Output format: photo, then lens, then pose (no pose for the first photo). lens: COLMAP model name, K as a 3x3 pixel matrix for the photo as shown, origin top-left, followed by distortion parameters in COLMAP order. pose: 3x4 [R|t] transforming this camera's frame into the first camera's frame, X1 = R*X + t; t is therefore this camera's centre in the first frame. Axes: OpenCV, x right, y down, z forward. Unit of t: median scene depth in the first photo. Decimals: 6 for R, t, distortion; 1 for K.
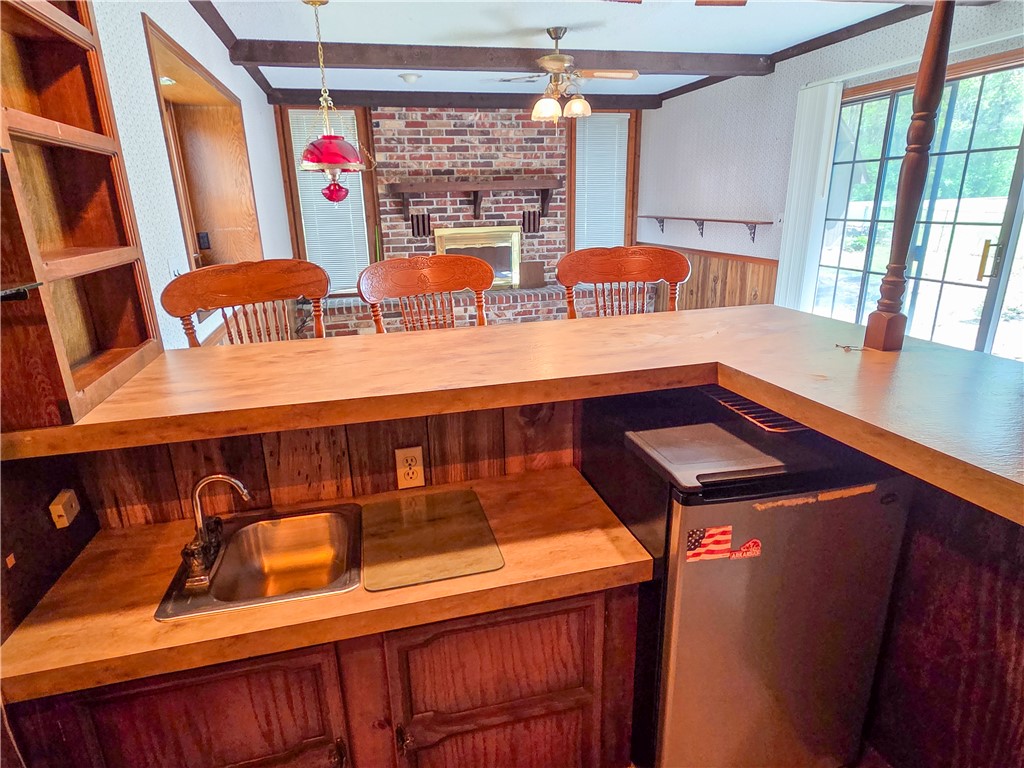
lens RADIAL K [[587.1, 0, 506.8], [0, 587.1, 388.9], [0, 0, 1]] dist [0.003099, 0.000884]
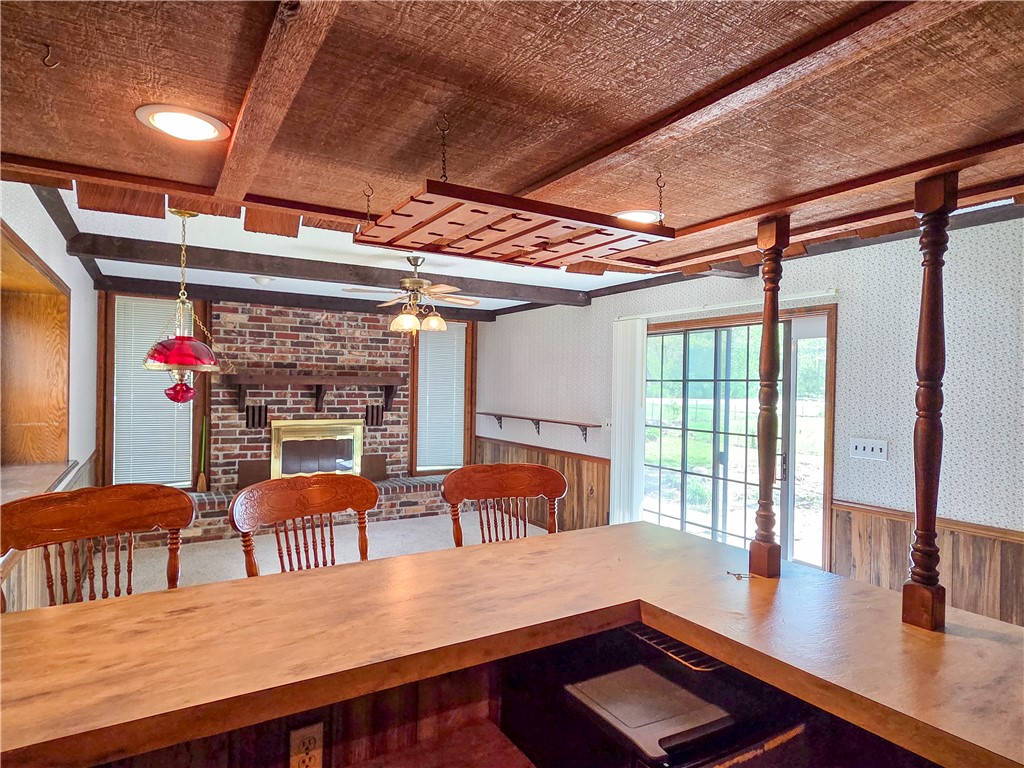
lens RADIAL K [[587.1, 0, 506.8], [0, 587.1, 388.9], [0, 0, 1]] dist [0.003099, 0.000884]
pose [[0.956146, 0.038531, 0.290346, -0.037894], [0.050434, 0.954842, -0.292802, -0.023483], [-0.288516, 0.294605, 0.911025, 0.004976]]
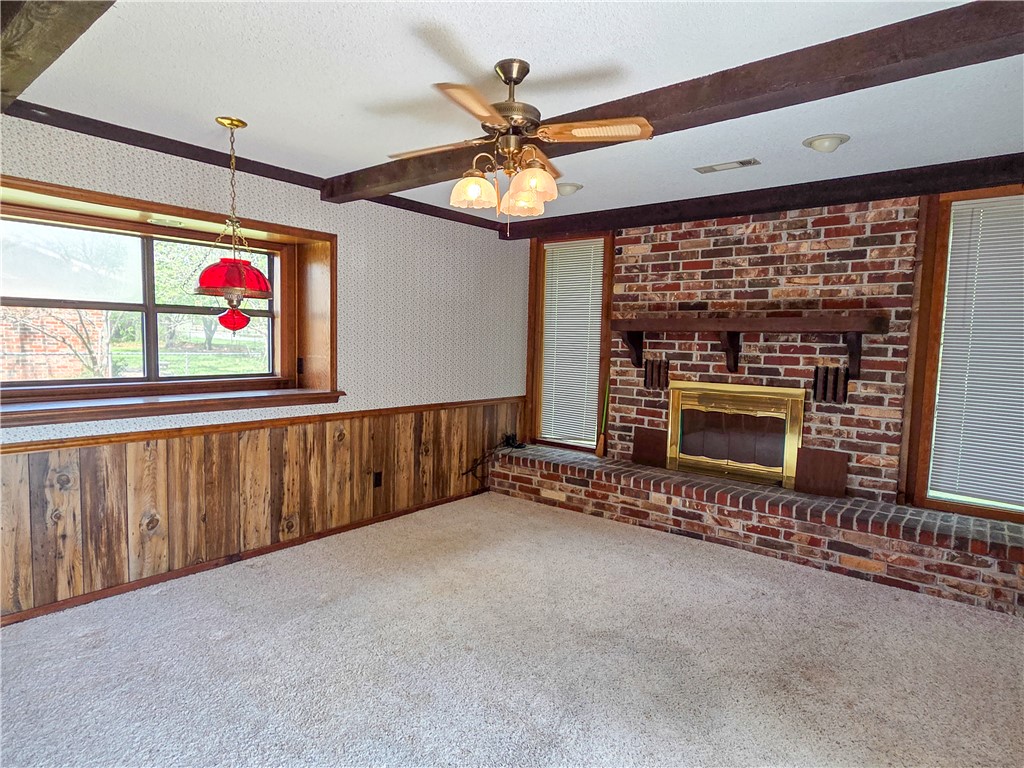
lens RADIAL K [[587.1, 0, 506.8], [0, 587.1, 388.9], [0, 0, 1]] dist [0.003099, 0.000884]
pose [[0.593368, 0.103937, -0.798193, 0.344419], [-0.284379, 0.954749, -0.087082, -0.145996], [0.753022, 0.278661, 0.596075, 0.431845]]
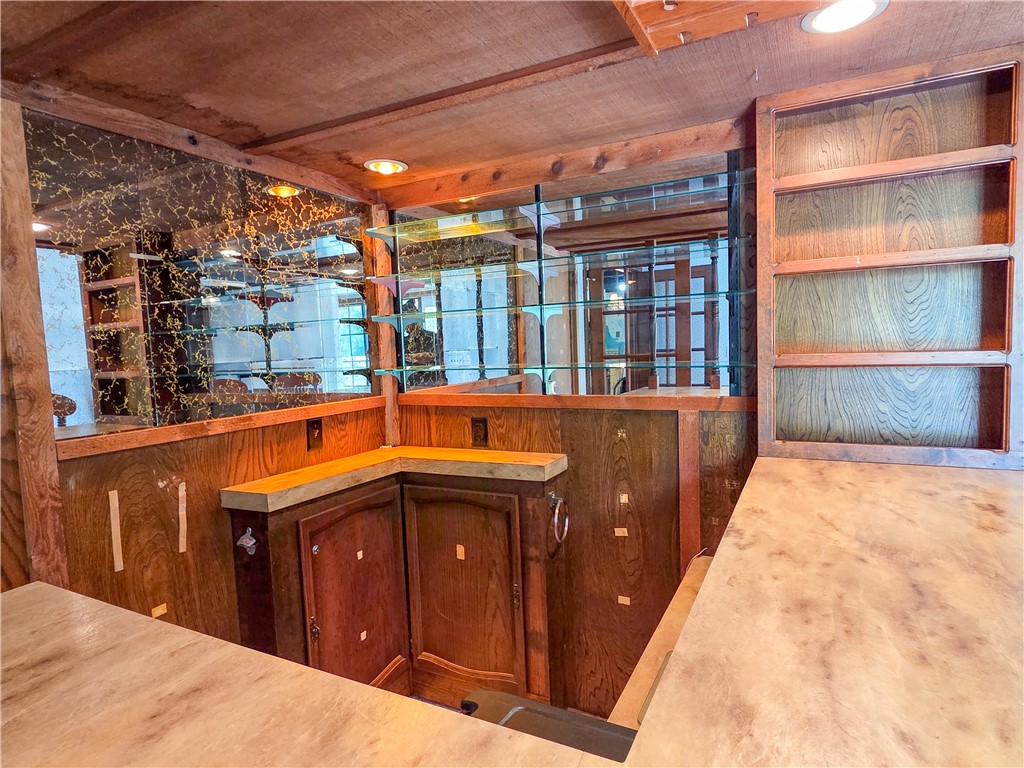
lens RADIAL K [[587.1, 0, 506.8], [0, 587.1, 388.9], [0, 0, 1]] dist [0.003099, 0.000884]
pose [[-0.664918, 0.106944, -0.739220, 0.137560], [-0.179074, 0.938006, 0.296777, -0.074587], [0.725132, 0.329708, -0.604547, 0.235209]]
